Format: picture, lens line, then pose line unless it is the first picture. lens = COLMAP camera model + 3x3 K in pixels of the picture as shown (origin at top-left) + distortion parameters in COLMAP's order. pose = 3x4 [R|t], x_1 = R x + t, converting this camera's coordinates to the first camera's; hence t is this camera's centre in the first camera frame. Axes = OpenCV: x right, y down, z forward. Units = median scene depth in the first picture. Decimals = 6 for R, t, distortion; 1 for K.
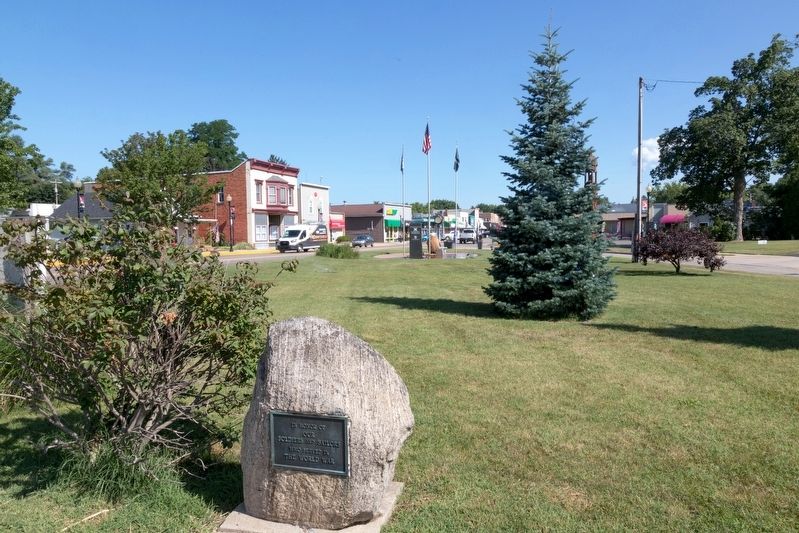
lens RADIAL K [[534.0, 0, 400.3], [0, 534.0, 265.0], [0, 0, 1]] dist [0.006024, 0.000750]
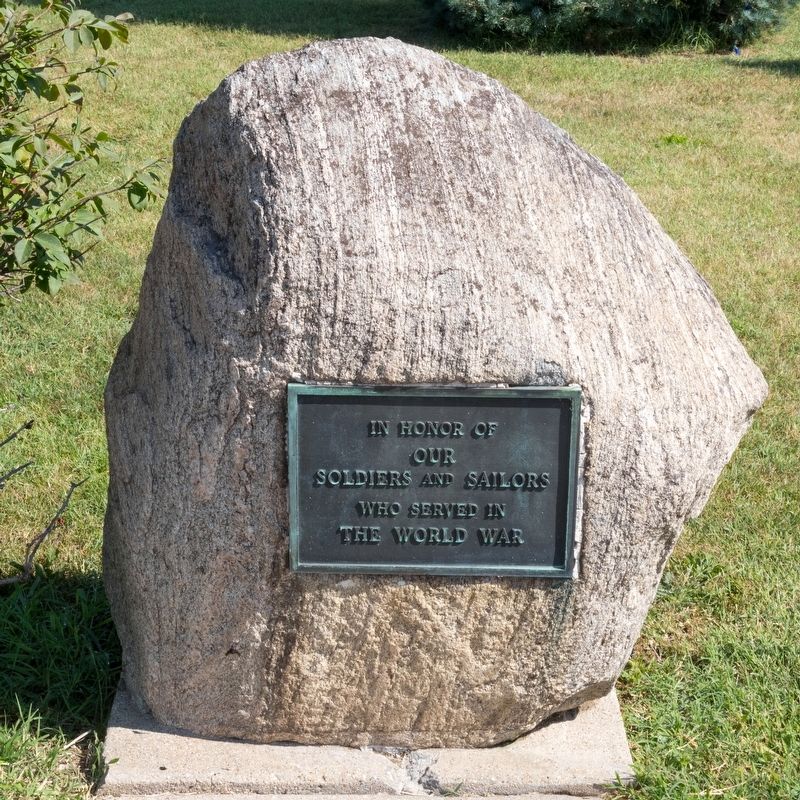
lens RADIAL K [[1778.7, 0, 399.9], [0, 1778.7, 400.7], [0, 0, 1]] dist [0.033498, 0.000000]
pose [[0.969861, -0.066505, 0.234405, -0.403908], [-0.003315, 0.958339, 0.285613, 0.016420], [-0.243635, -0.277782, 0.929236, 0.125090]]
